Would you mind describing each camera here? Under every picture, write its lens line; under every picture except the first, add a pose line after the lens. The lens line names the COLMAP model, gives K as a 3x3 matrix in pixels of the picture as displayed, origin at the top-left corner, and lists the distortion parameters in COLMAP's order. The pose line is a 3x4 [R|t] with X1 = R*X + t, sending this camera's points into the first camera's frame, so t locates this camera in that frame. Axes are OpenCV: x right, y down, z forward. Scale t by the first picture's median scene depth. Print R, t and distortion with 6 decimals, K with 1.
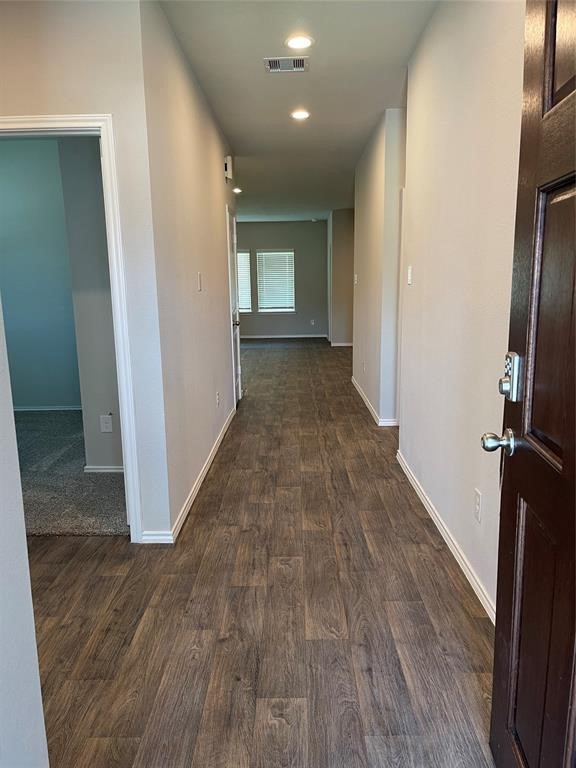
lens RADIAL K [[579.7, 0, 281.7], [0, 579.7, 383.3], [0, 0, 1]] dist [0.060167, -0.079379]
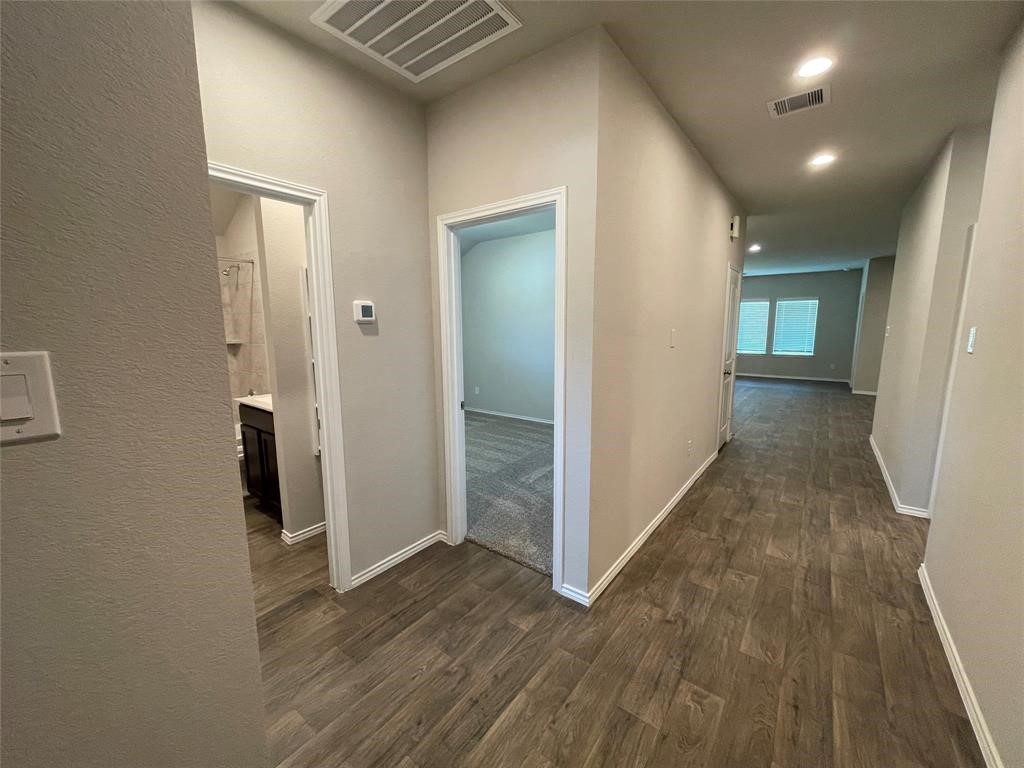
lens RADIAL K [[411.8, 0, 505.2], [0, 411.8, 385.6], [0, 0, 1]] dist [-0.007644, 0.003164]
pose [[0.803815, 0.097647, -0.586811, 0.059226], [-0.108726, 0.993935, 0.016459, -0.076867], [0.584859, 0.050572, 0.809557, 0.256839]]
